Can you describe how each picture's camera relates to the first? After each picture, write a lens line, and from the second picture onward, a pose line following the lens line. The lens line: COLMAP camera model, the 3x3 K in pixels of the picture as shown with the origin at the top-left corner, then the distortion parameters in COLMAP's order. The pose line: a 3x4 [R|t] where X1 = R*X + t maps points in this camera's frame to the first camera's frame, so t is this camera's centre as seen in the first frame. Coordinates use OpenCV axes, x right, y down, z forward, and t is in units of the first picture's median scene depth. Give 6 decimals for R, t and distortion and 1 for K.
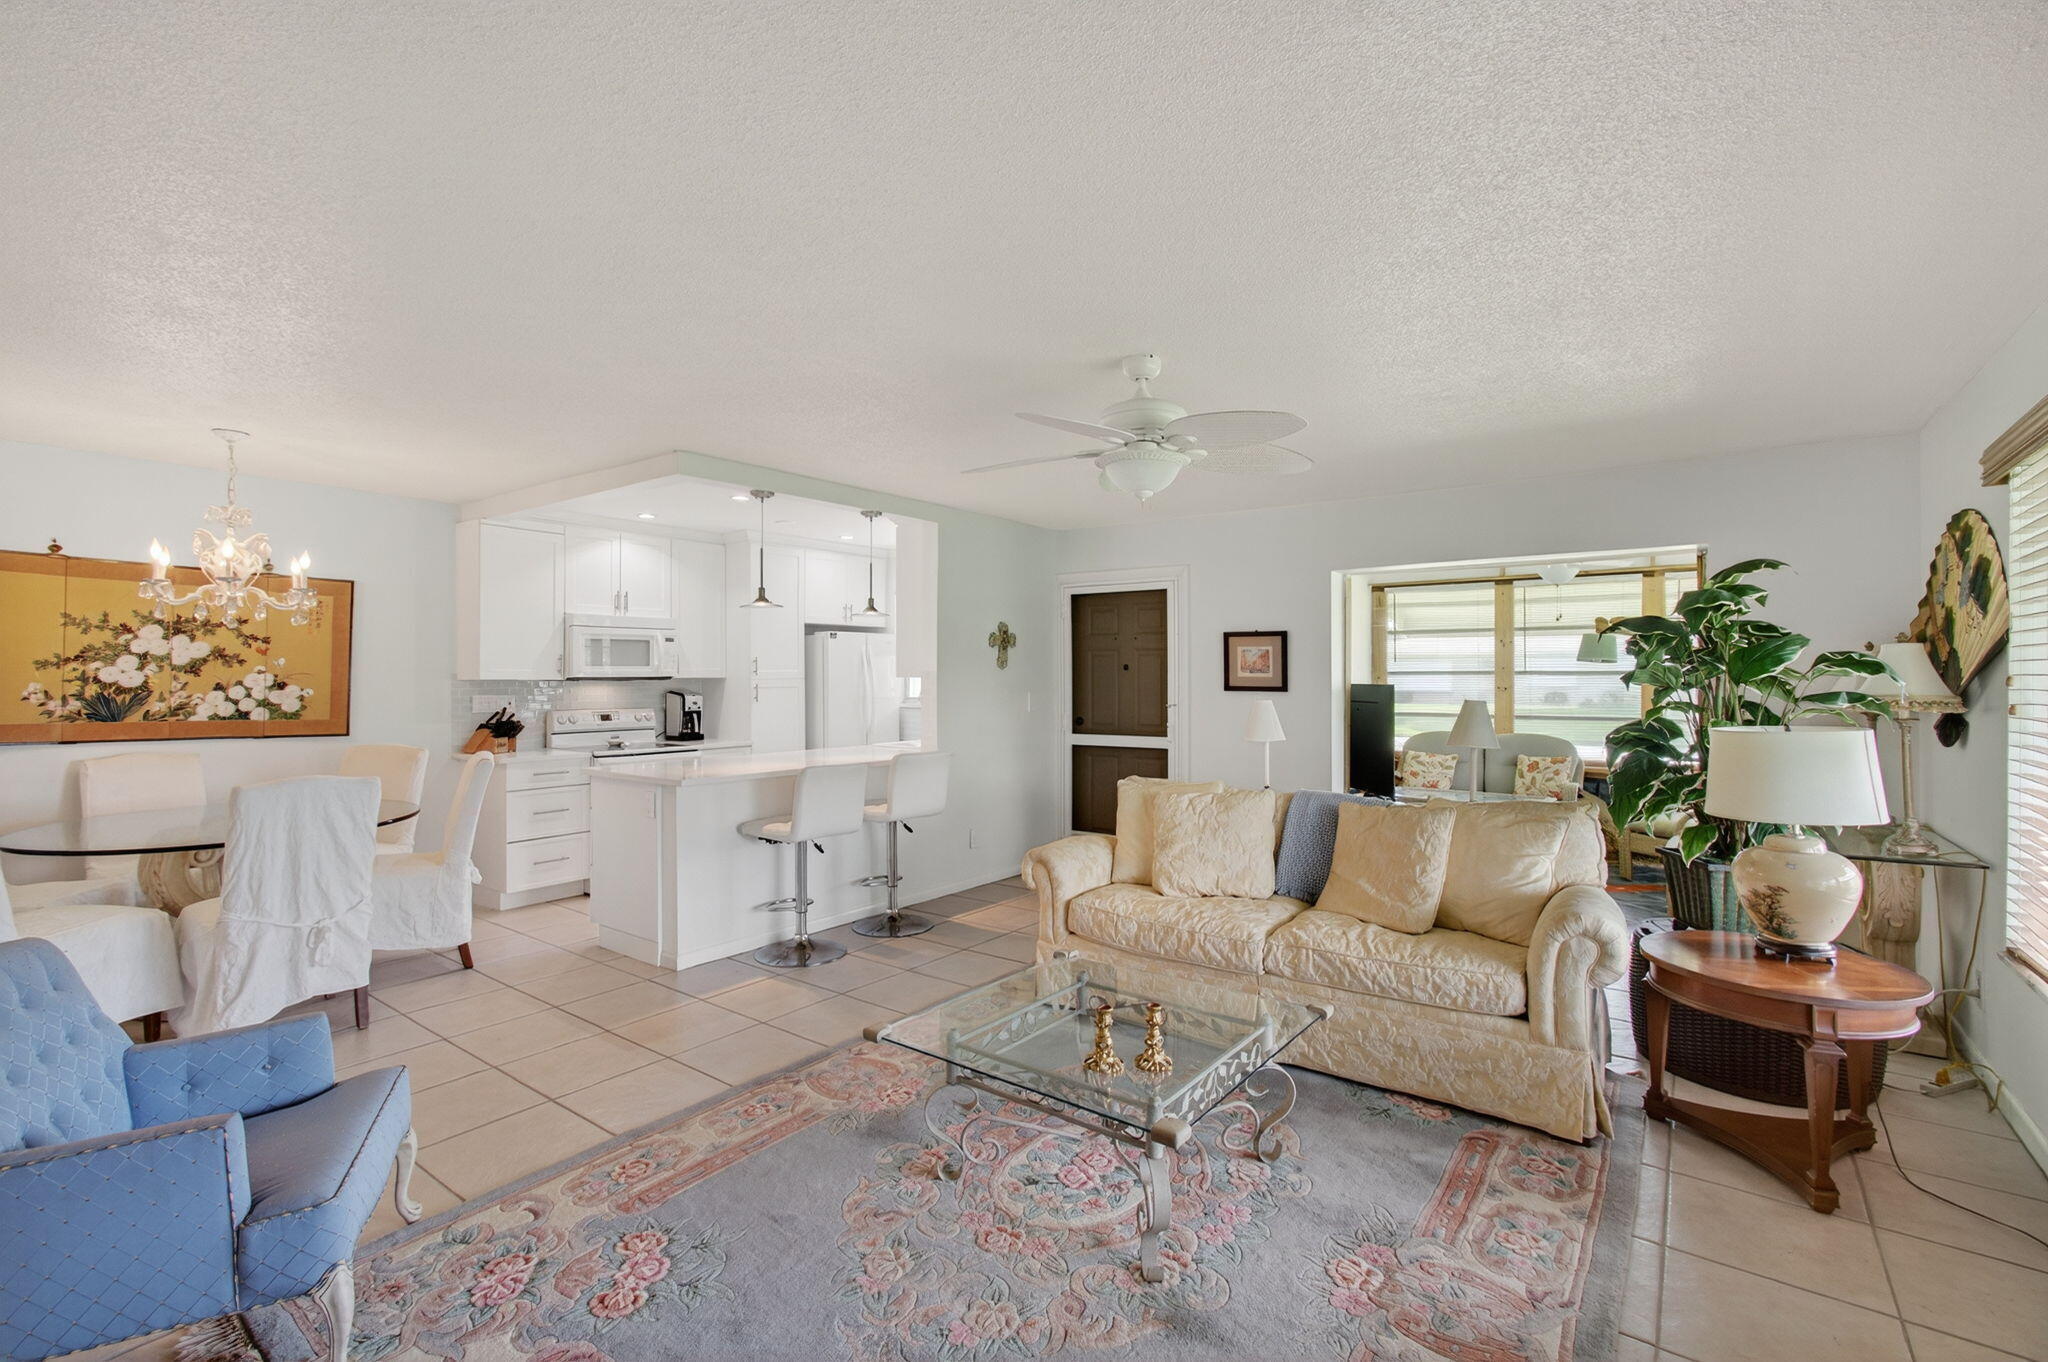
lens RADIAL K [[901.0, 0, 1005.3], [0, 901.0, 676.5], [0, 0, 1]] dist [-0.003628, -0.000539]
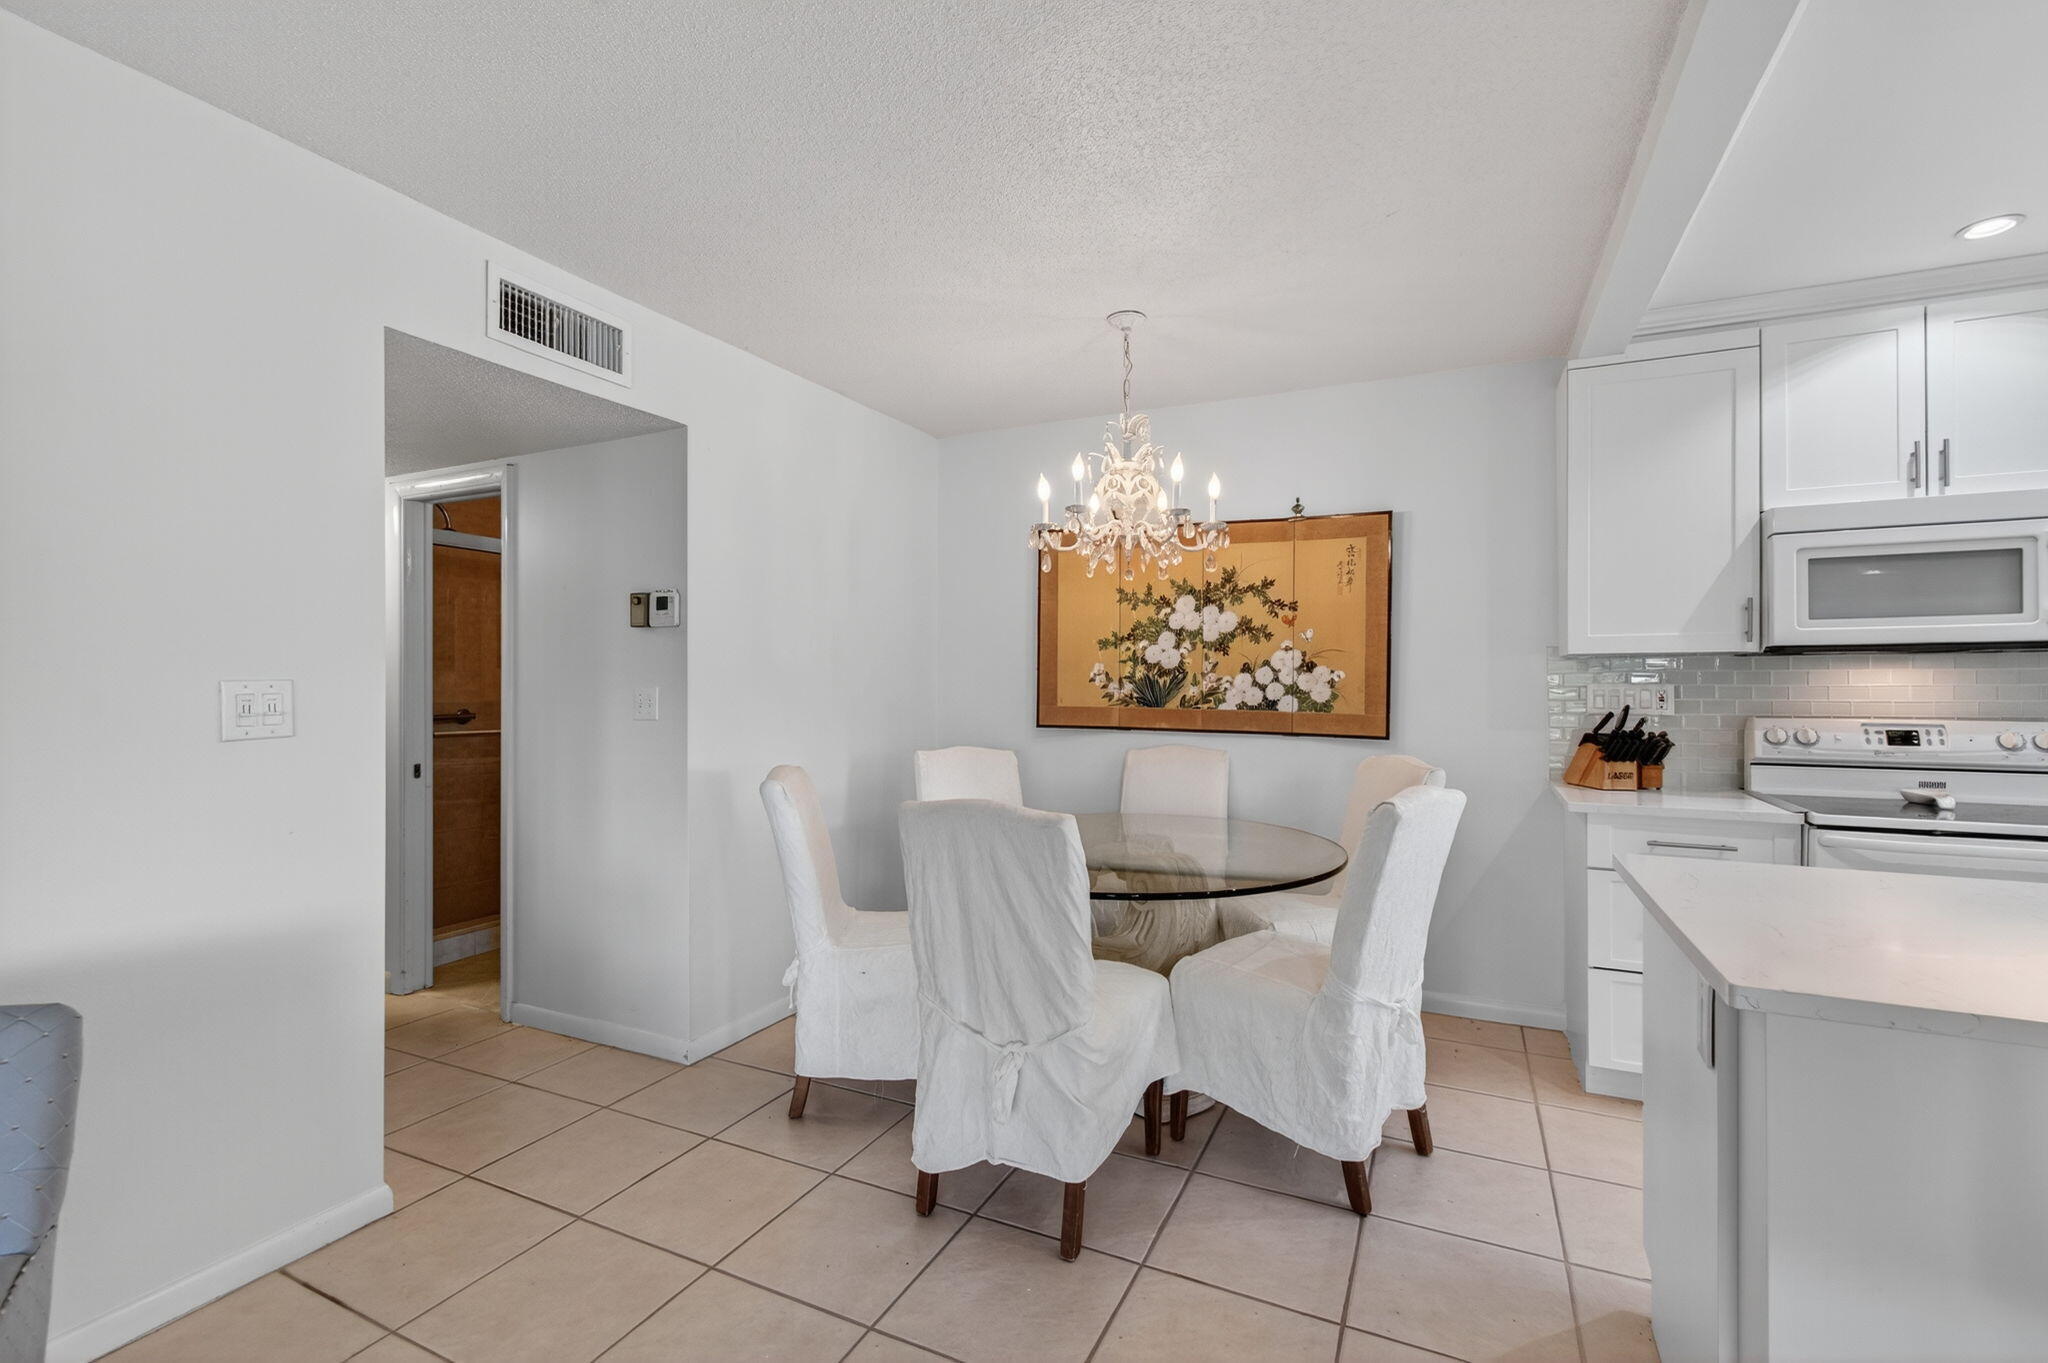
lens RADIAL K [[911.1, 0, 1024.0], [0, 911.1, 681.5], [0, 0, 1]] dist [-0.026504, 0.000564]
pose [[0.188674, -0.003600, -0.982033, -0.127656], [0.000095, 0.999993, -0.003648, 0.026958], [0.982040, 0.000595, 0.188673, 0.670775]]
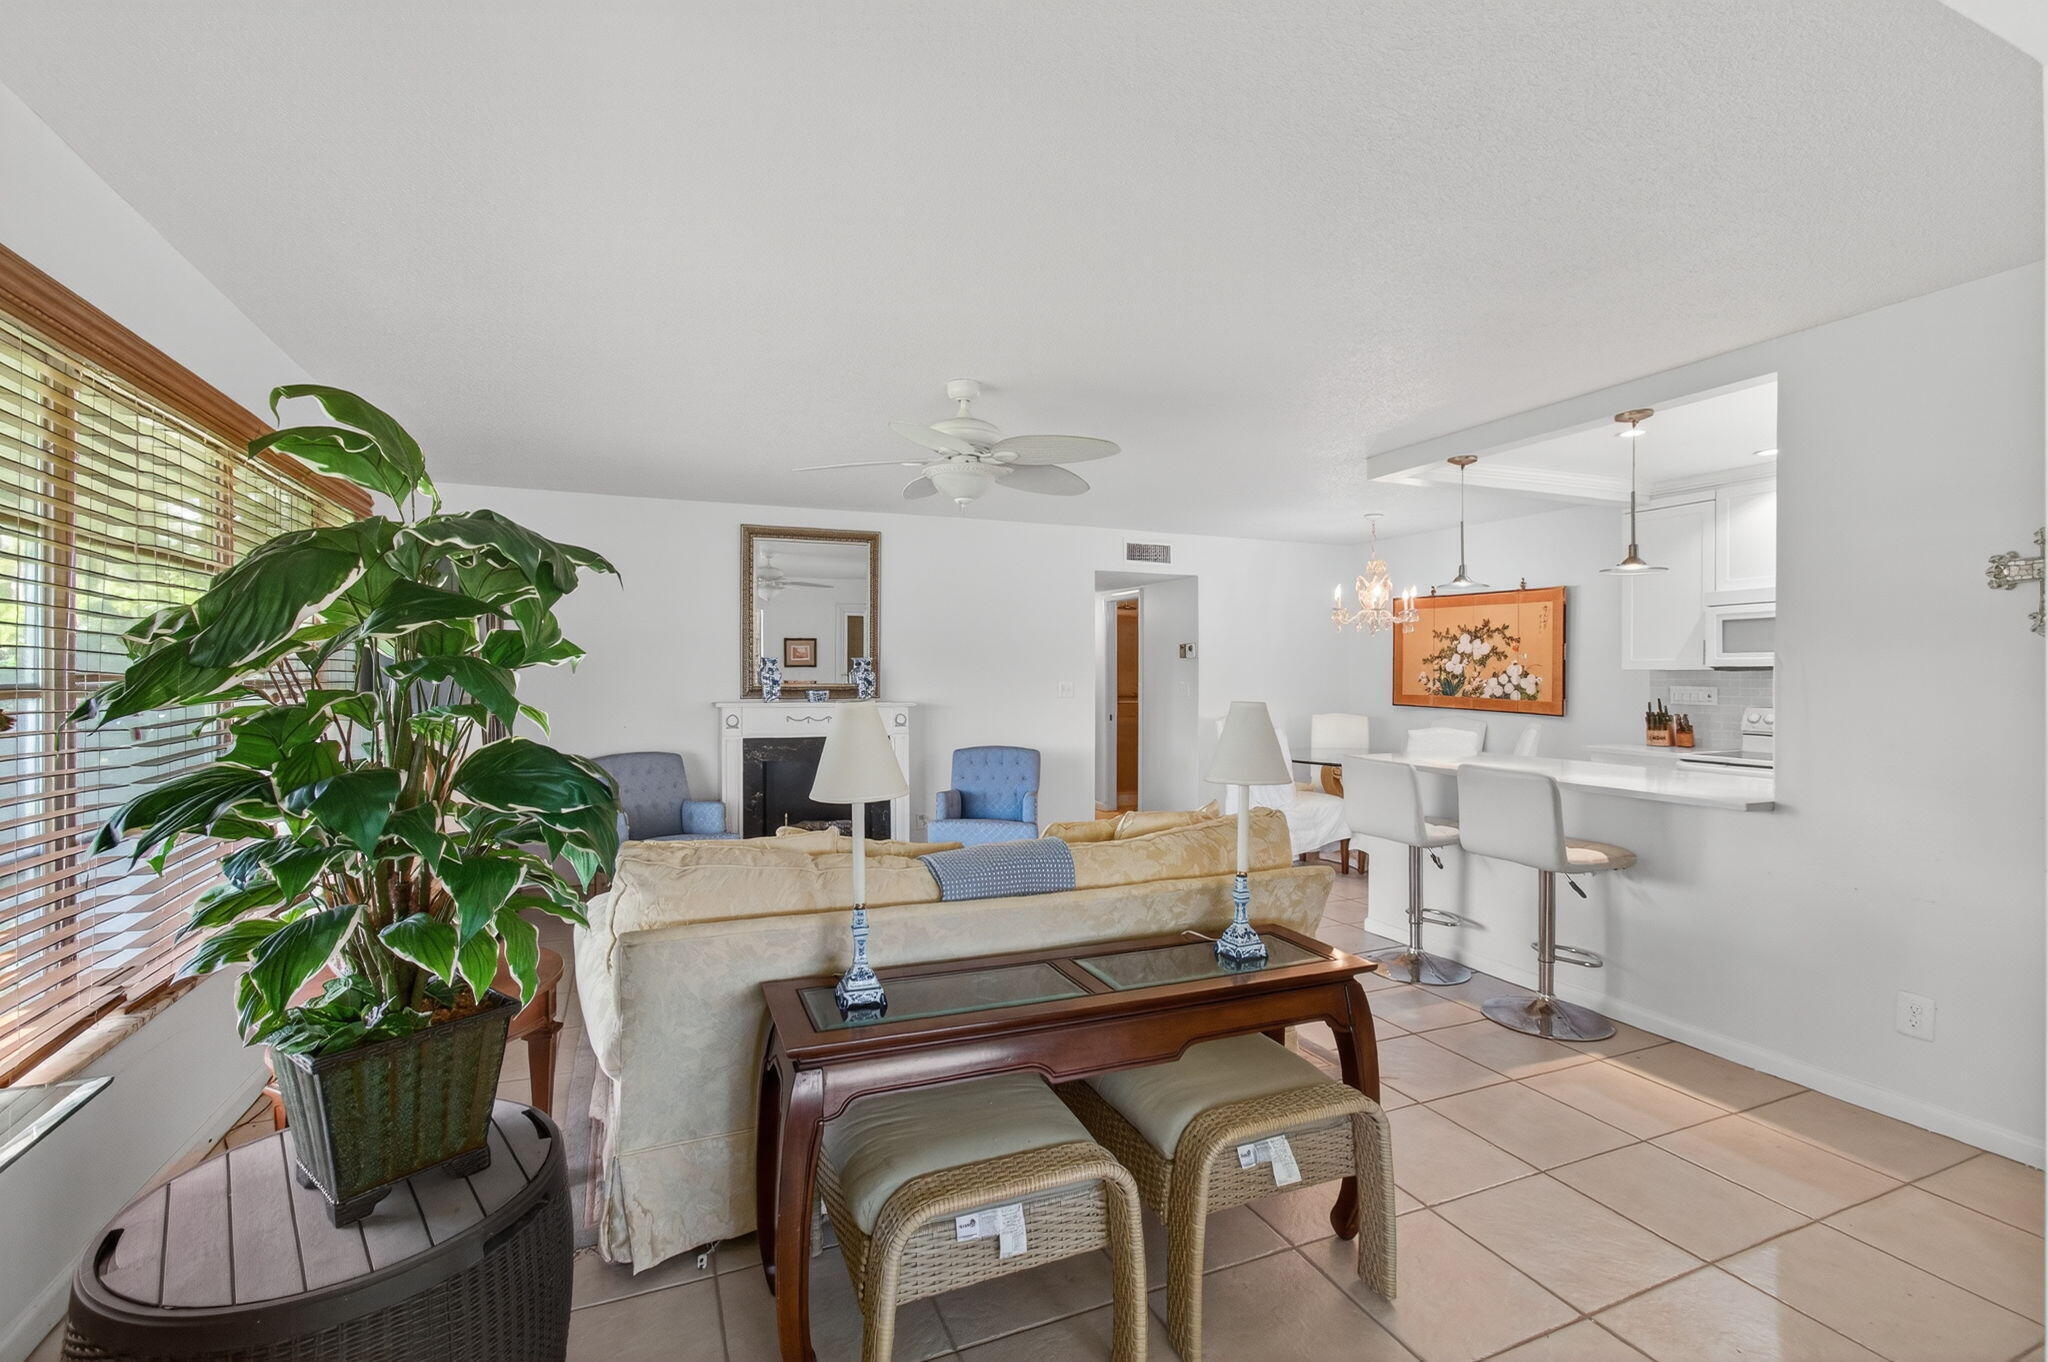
lens RADIAL K [[902.0, 0, 1024.0], [0, 902.0, 681.0], [0, 0, 1]] dist [0.100155, 0.000128]
pose [[-0.494176, 0.005861, -0.869342, 0.766627], [-0.003145, 0.999959, 0.008530, 0.011464], [0.869356, 0.006949, -0.494137, 1.099406]]
